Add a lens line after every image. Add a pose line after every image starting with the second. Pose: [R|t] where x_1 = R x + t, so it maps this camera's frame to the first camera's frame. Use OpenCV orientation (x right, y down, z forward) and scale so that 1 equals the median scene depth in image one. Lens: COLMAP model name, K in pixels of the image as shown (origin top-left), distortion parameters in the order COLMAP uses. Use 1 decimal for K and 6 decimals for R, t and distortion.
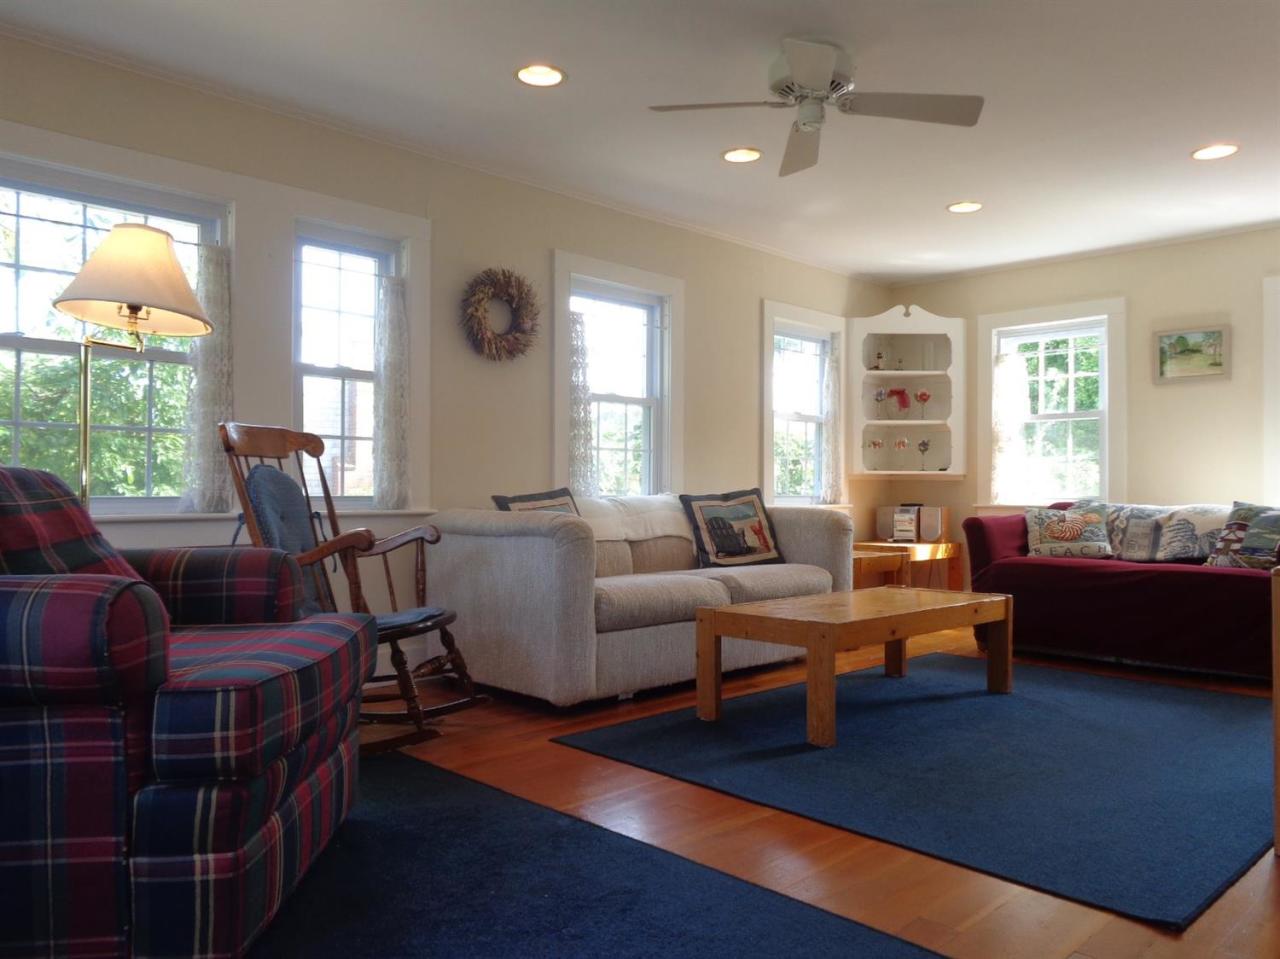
lens RADIAL K [[968.5, 0, 642.0], [0, 968.5, 483.0], [0, 0, 1]] dist [0.000131, 0.006135]
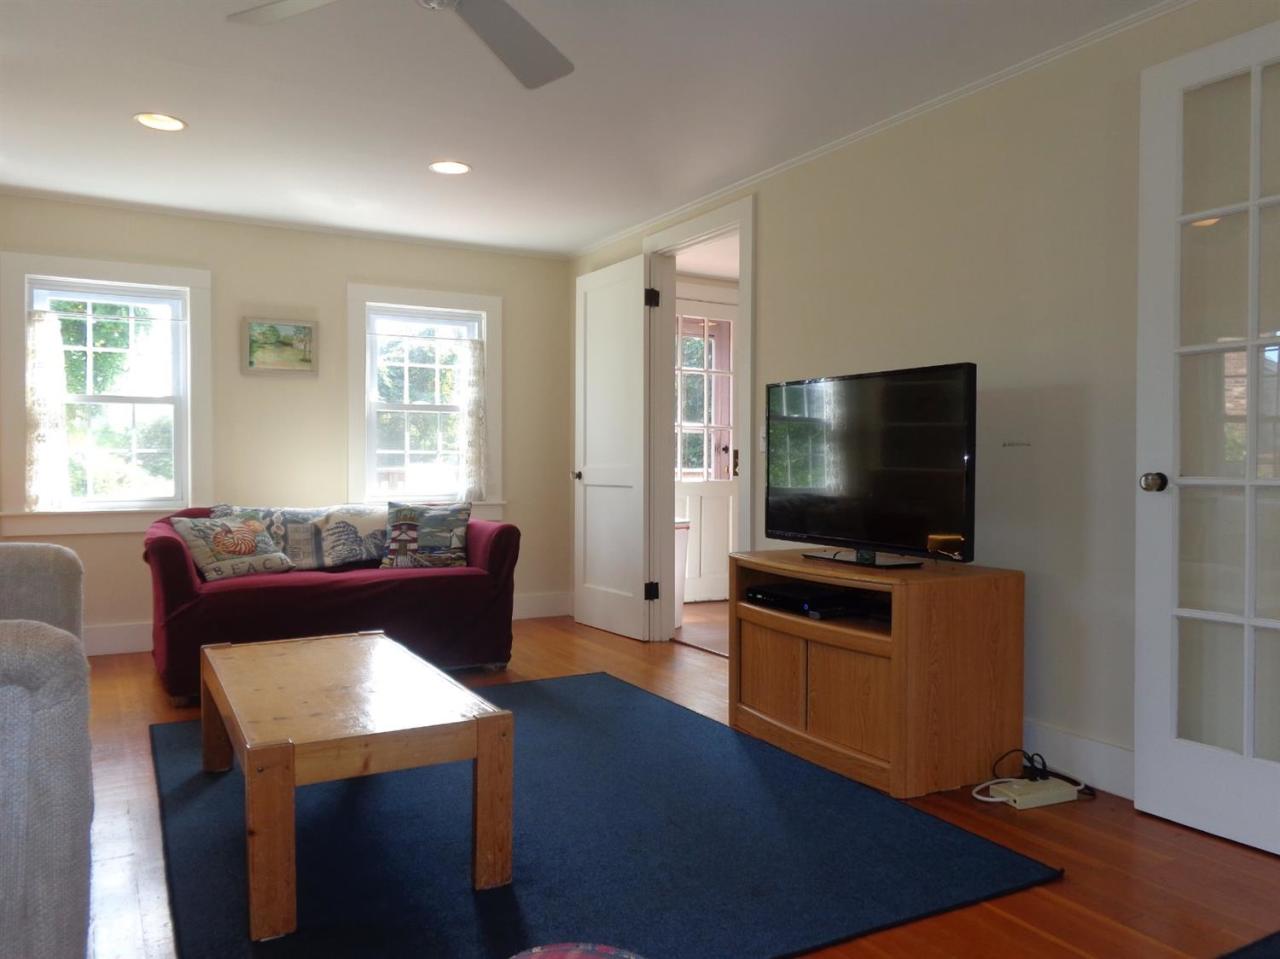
lens RADIAL K [[968.5, 0, 645.1], [0, 968.5, 468.5], [0, 0, 1]] dist [0.000131, 0.006135]
pose [[0.271292, -0.010510, 0.962440, -0.285304], [-0.005810, 0.999904, 0.012557, -0.029074], [-0.962480, -0.008998, 0.271205, 0.430645]]
